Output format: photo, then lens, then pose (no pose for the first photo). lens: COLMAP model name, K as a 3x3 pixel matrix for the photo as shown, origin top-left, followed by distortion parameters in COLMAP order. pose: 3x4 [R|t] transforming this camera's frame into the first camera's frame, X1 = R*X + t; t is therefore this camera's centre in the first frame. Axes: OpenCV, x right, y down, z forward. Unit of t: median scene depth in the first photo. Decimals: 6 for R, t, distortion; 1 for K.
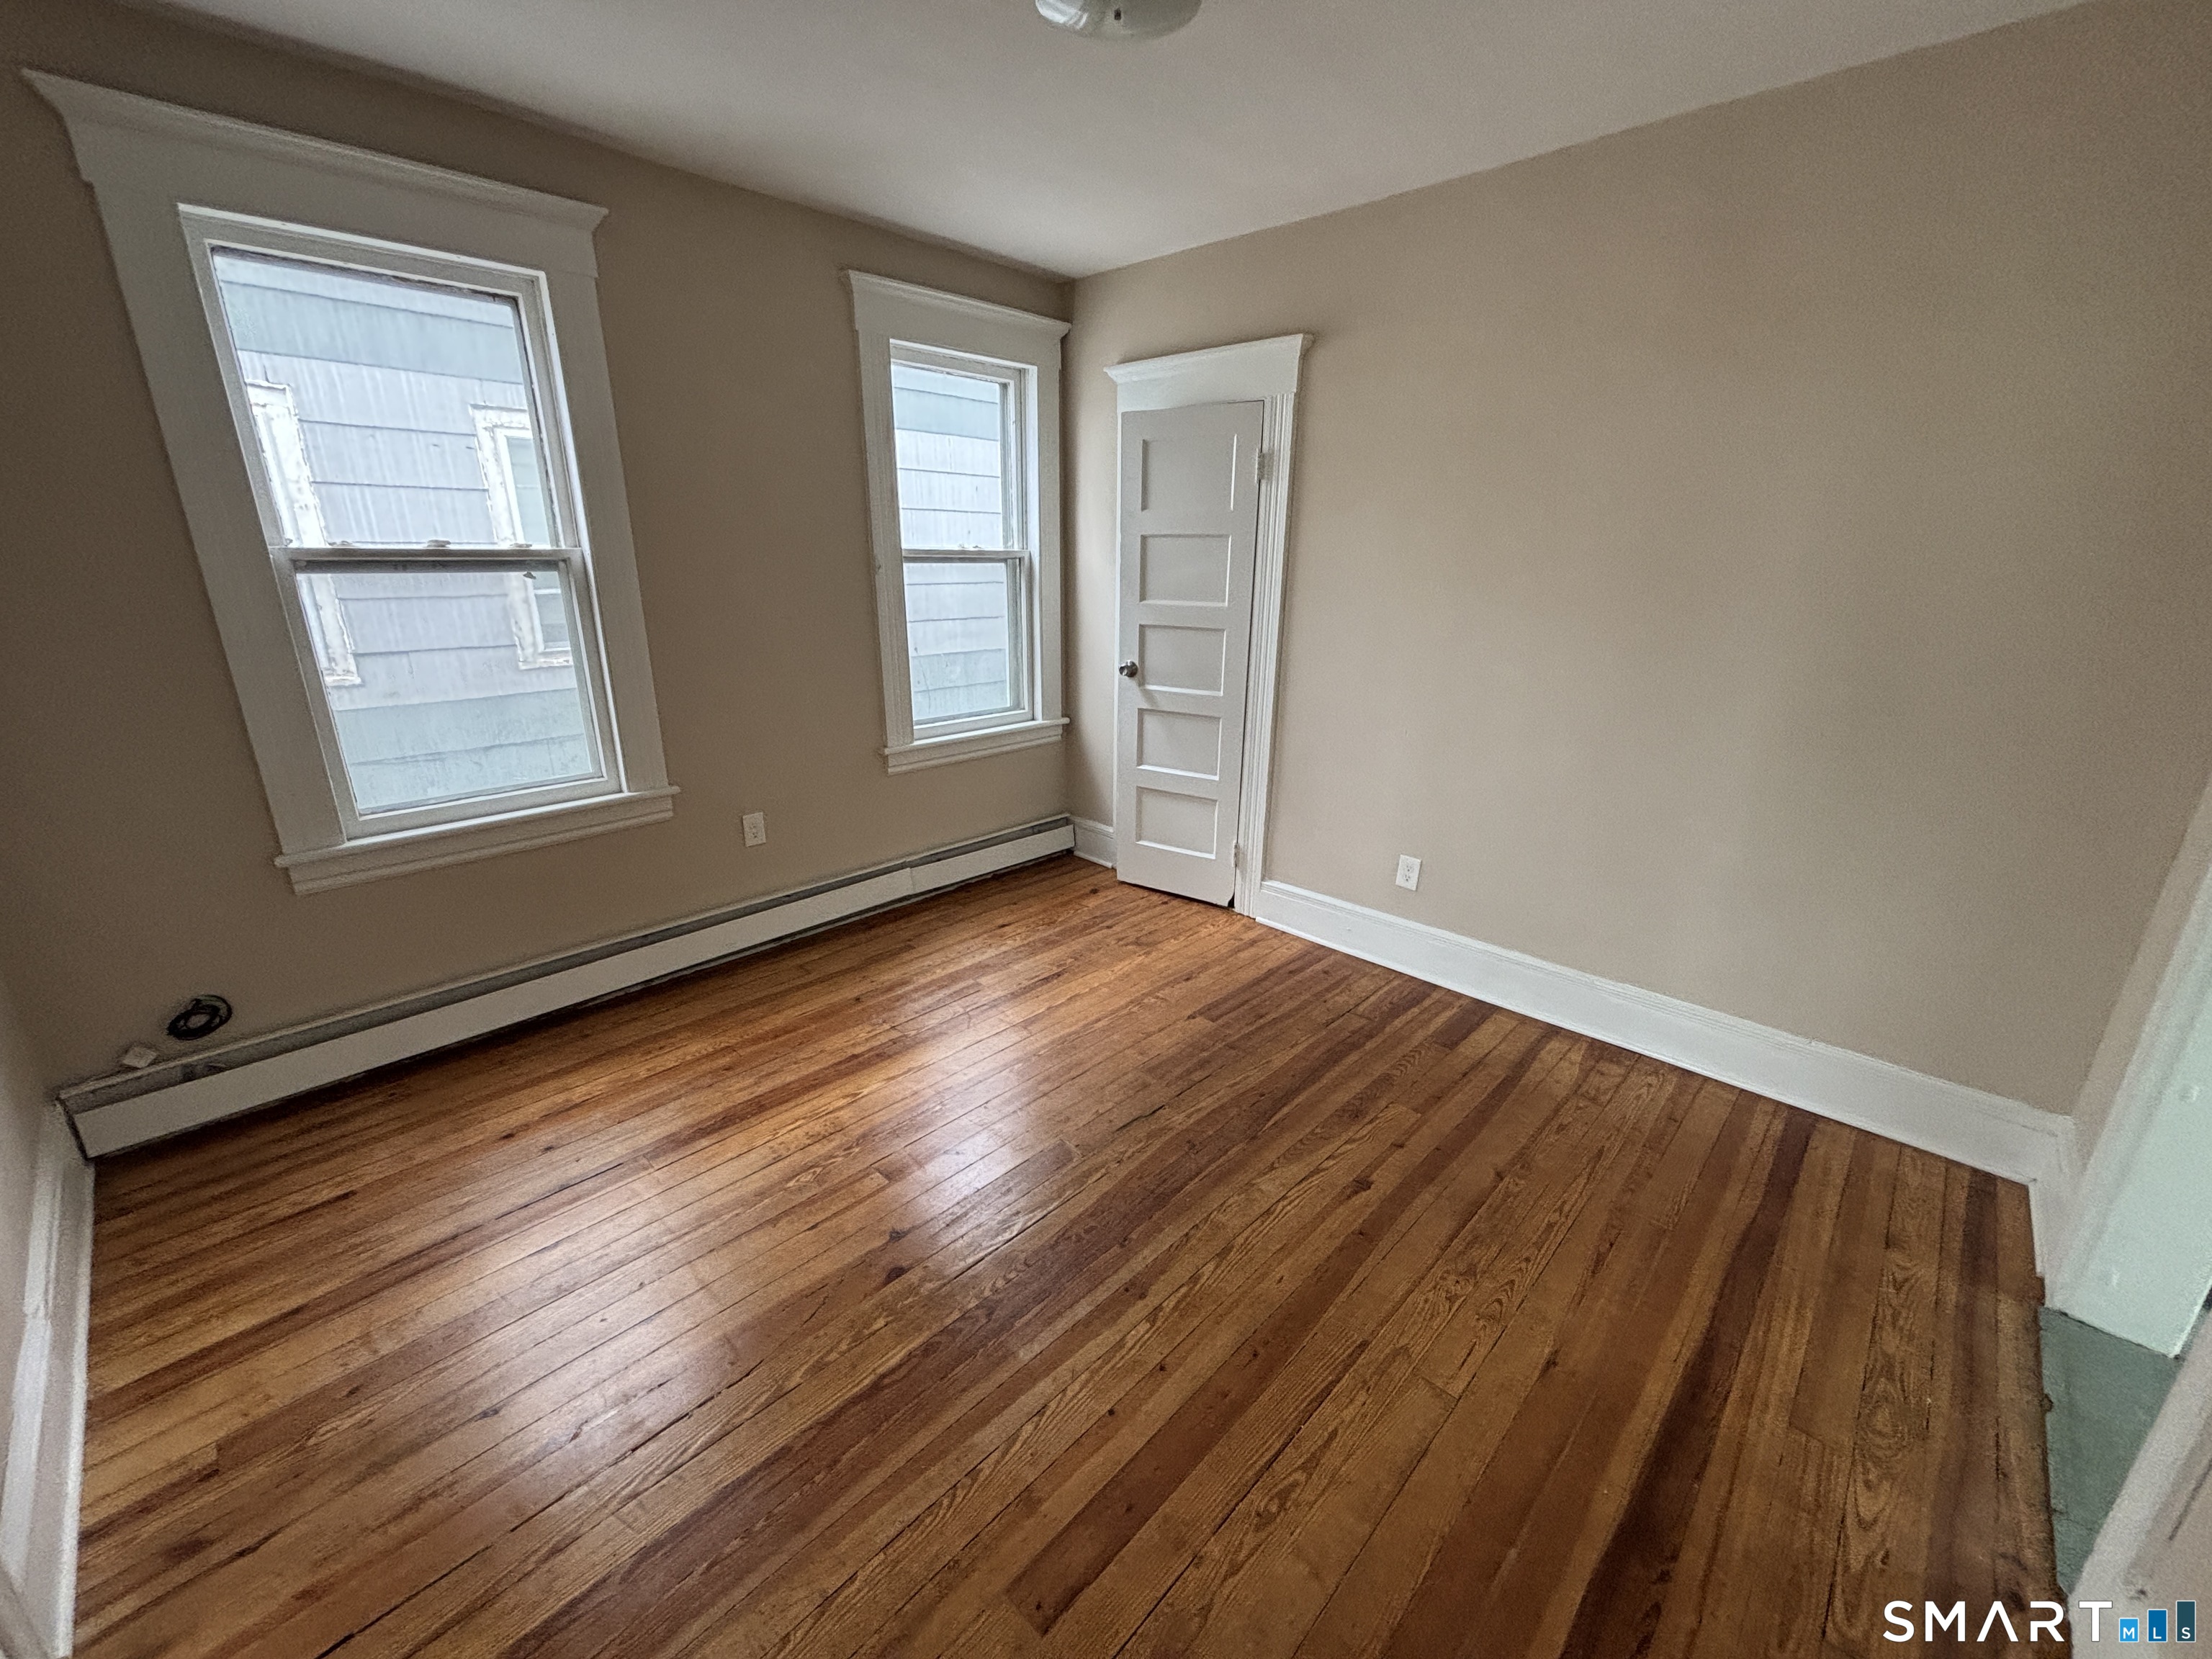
lens RADIAL K [[892.5, 0, 1106.1], [0, 892.5, 830.5], [0, 0, 1]] dist [-0.000593, 0.004625]
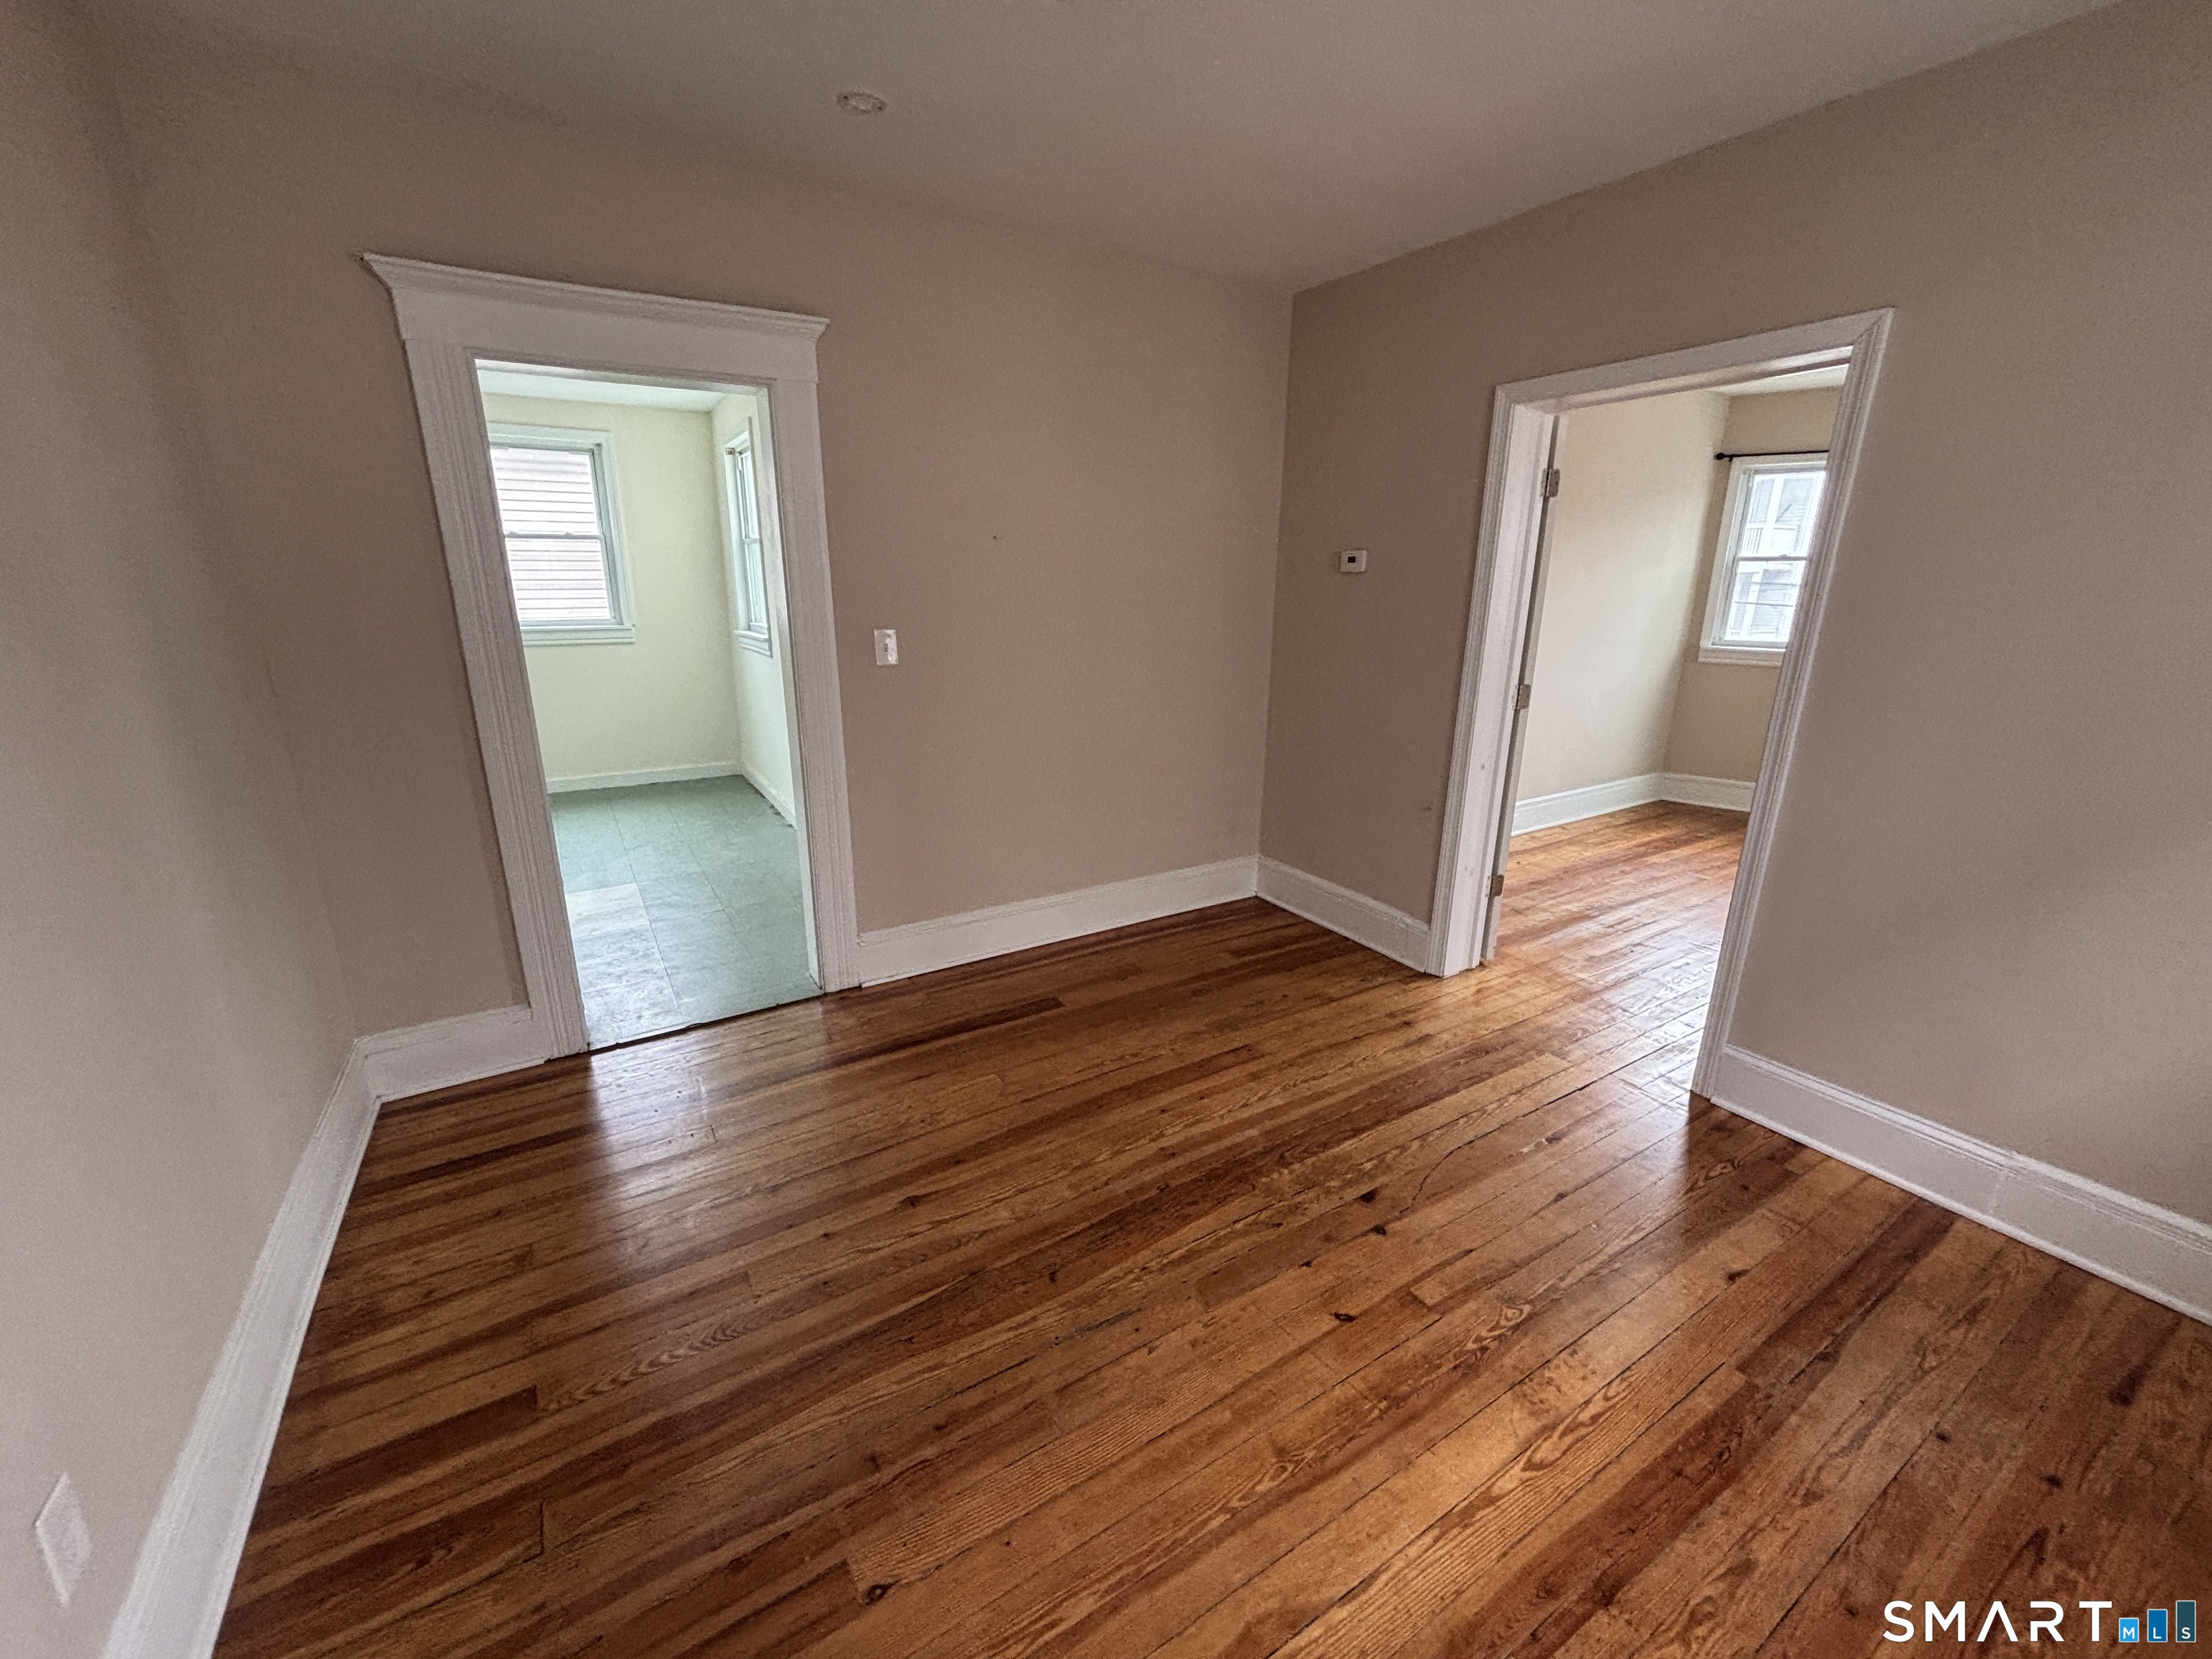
lens RADIAL K [[892.5, 0, 1106.1], [0, 892.5, 830.5], [0, 0, 1]] dist [-0.000593, 0.004625]
pose [[-0.968358, -0.088938, 0.233179, -0.097172], [0.056342, 0.832313, 0.551435, -0.397971], [-0.243121, 0.547125, -0.800966, 1.253347]]
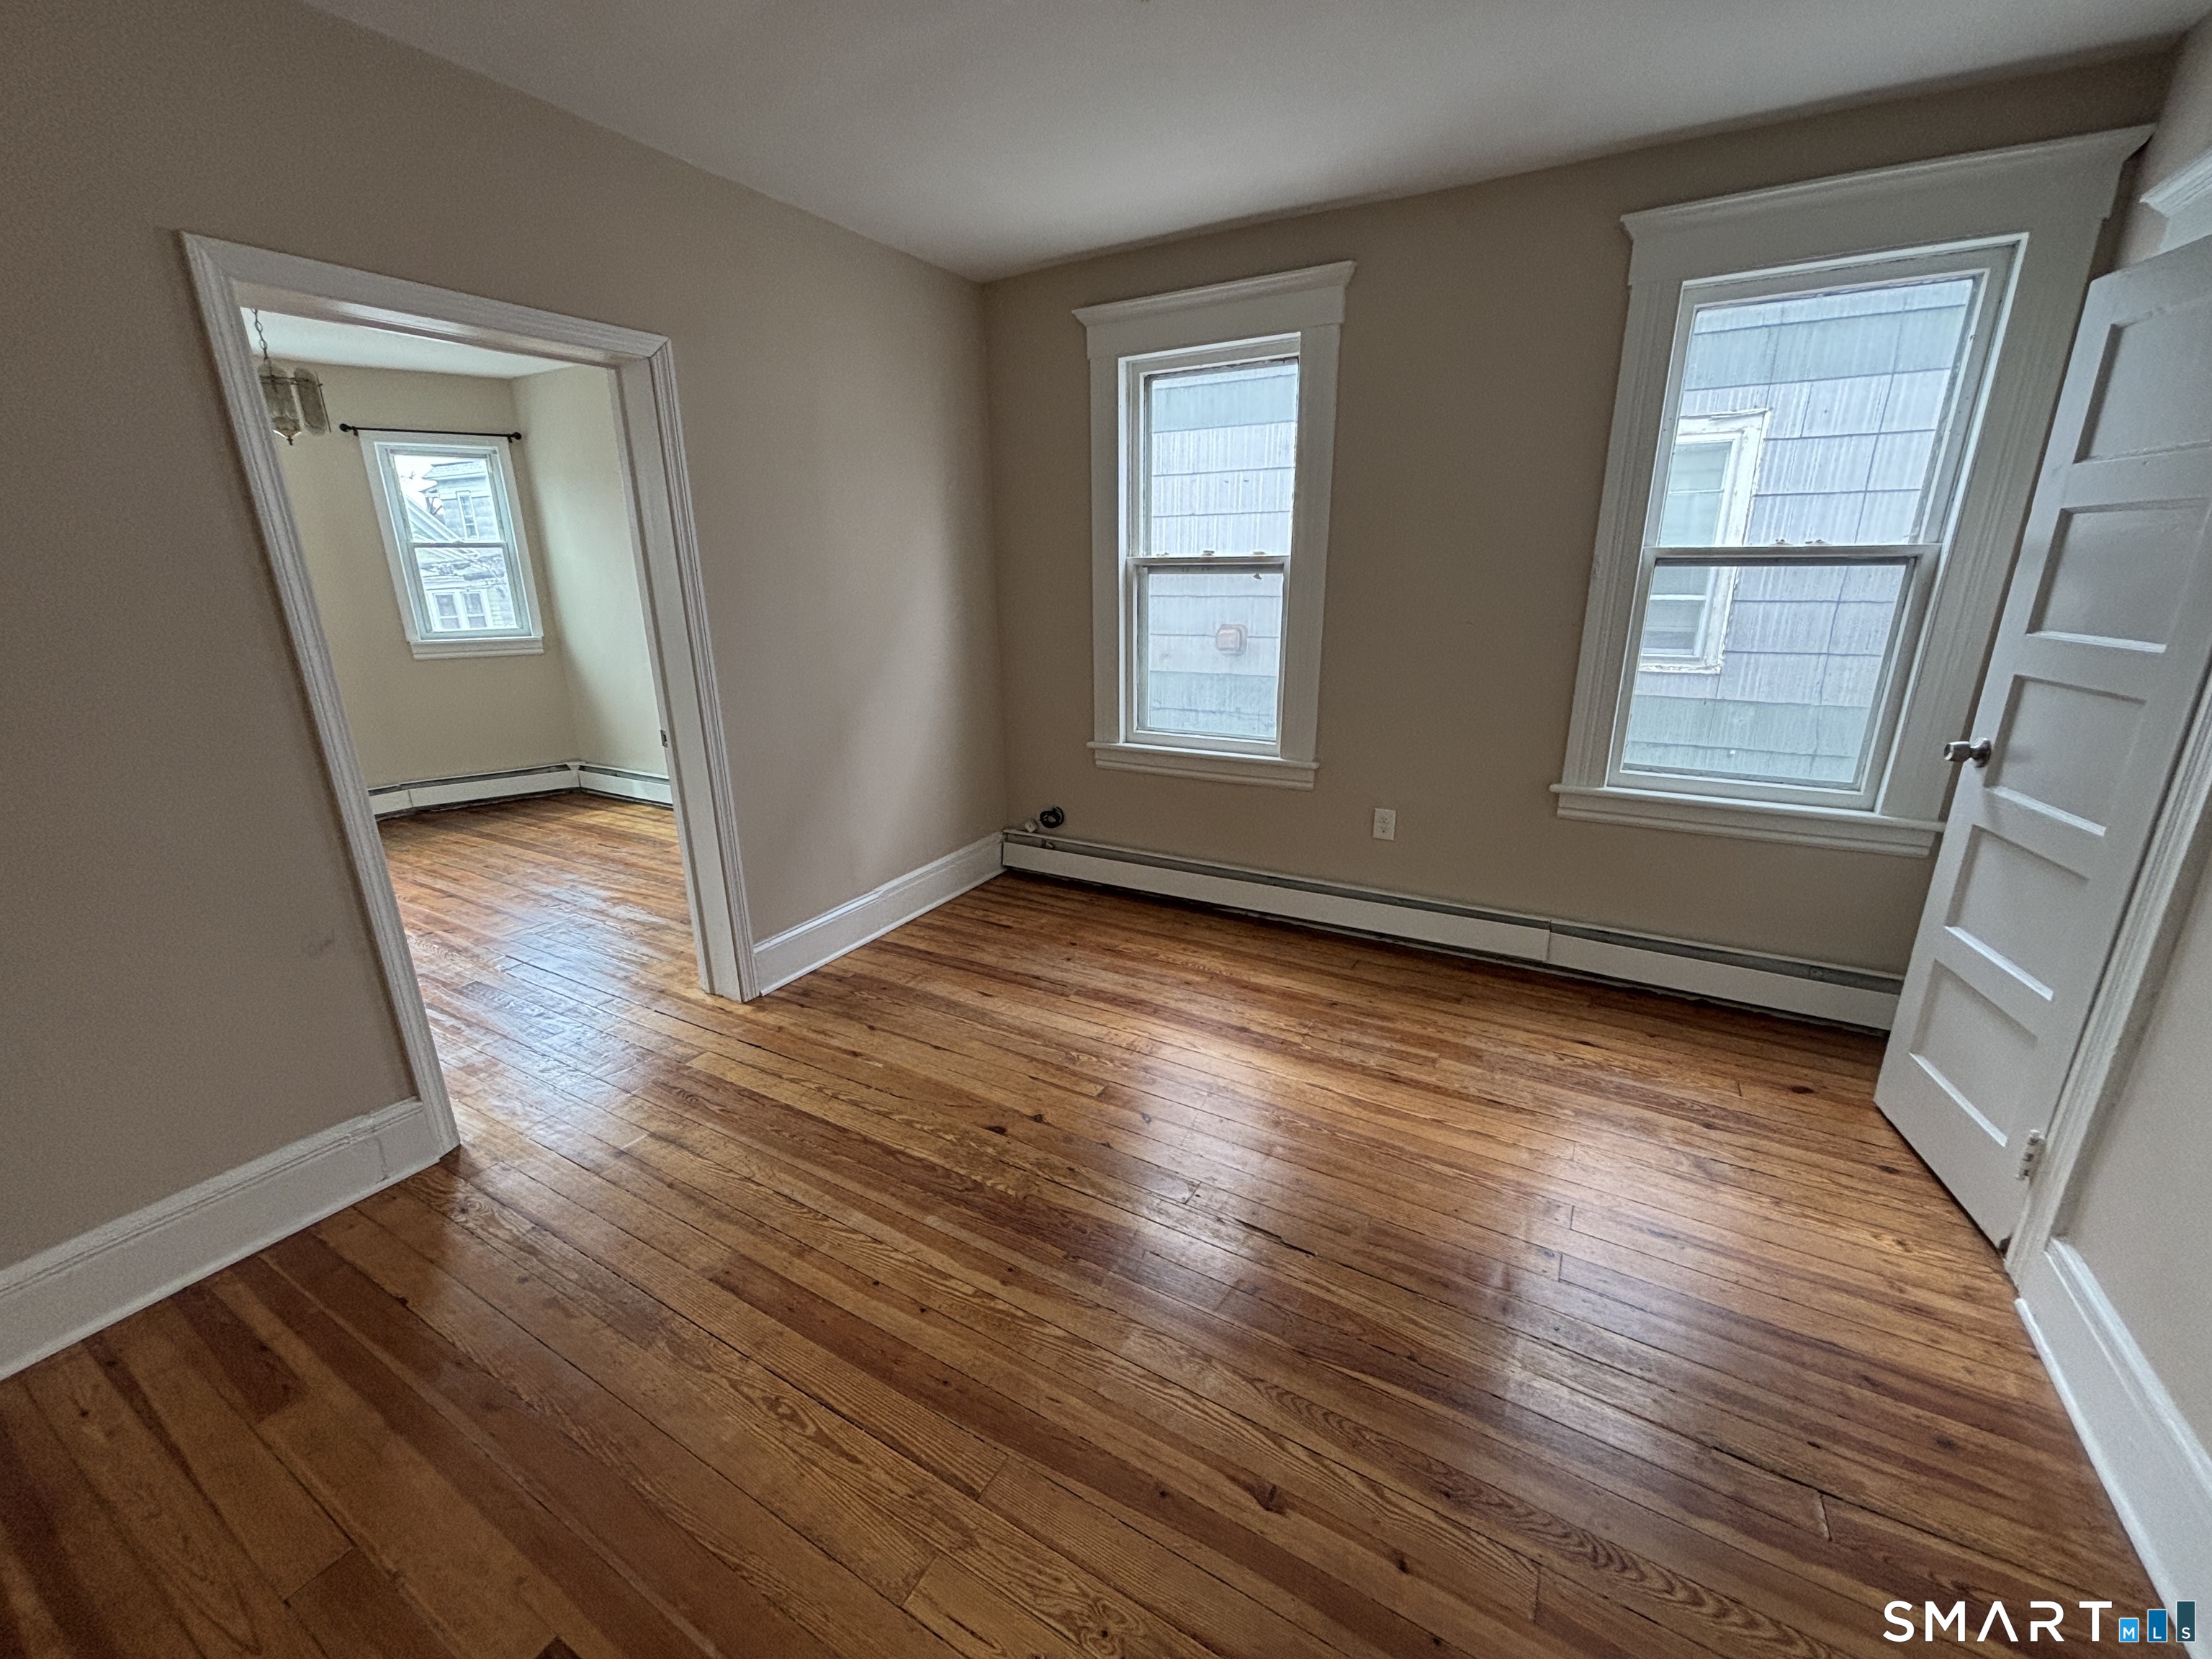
lens RADIAL K [[894.4, 0, 1101.9], [0, 894.4, 829.9], [0, 0, 1]] dist [0.002636, -0.000068]
pose [[0.240215, 0.270821, -0.932176, 0.610706], [-0.281443, 0.938477, 0.200126, -0.135886], [0.929025, 0.214281, 0.301657, 0.478324]]
